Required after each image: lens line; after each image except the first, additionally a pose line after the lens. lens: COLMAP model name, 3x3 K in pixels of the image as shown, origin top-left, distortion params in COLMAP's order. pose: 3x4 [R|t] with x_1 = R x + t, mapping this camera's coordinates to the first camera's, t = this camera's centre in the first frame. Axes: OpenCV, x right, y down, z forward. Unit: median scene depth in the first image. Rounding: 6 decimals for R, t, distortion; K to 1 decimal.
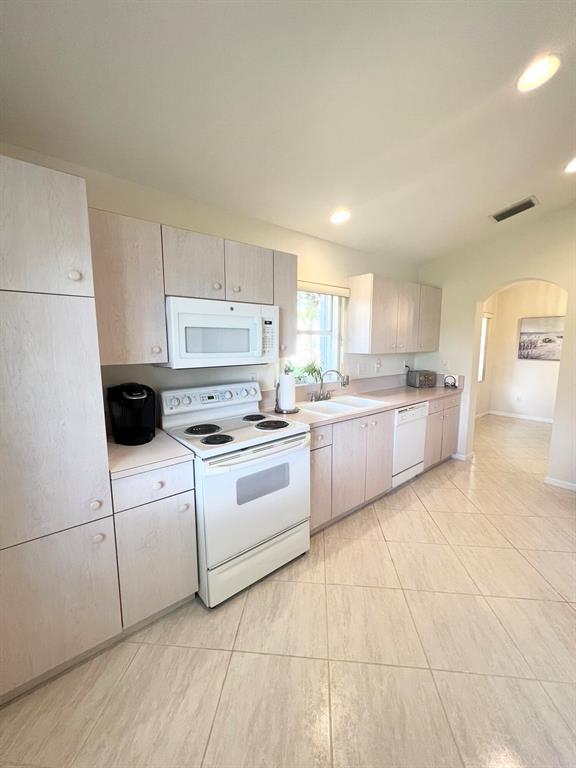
lens RADIAL K [[309.9, 0, 288.0], [0, 309.9, 384.0], [0, 0, 1]] dist [-0.001176, 0.000142]
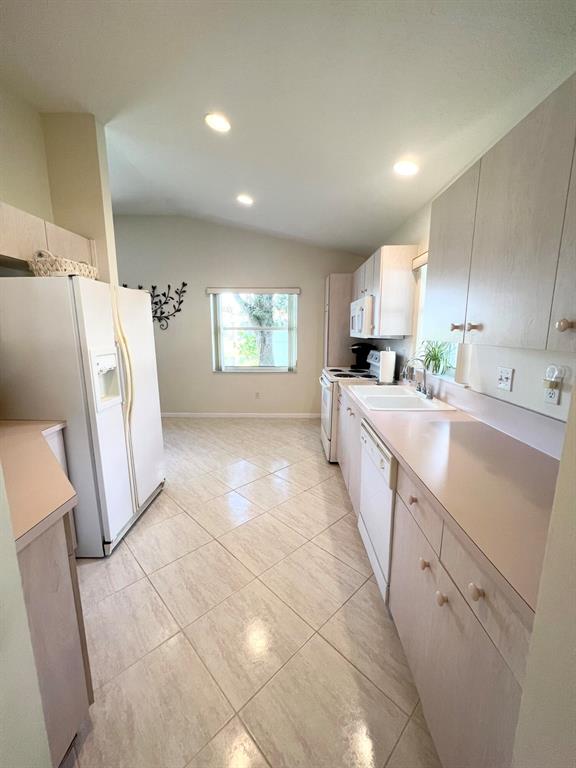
lens RADIAL K [[309.9, 0, 288.0], [0, 309.9, 384.0], [0, 0, 1]] dist [-0.001176, 0.000142]
pose [[-0.654047, 0.133956, -0.744499, 1.439826], [-0.098606, 0.960701, 0.259483, -0.229885], [0.750000, 0.243126, -0.615134, 1.911254]]
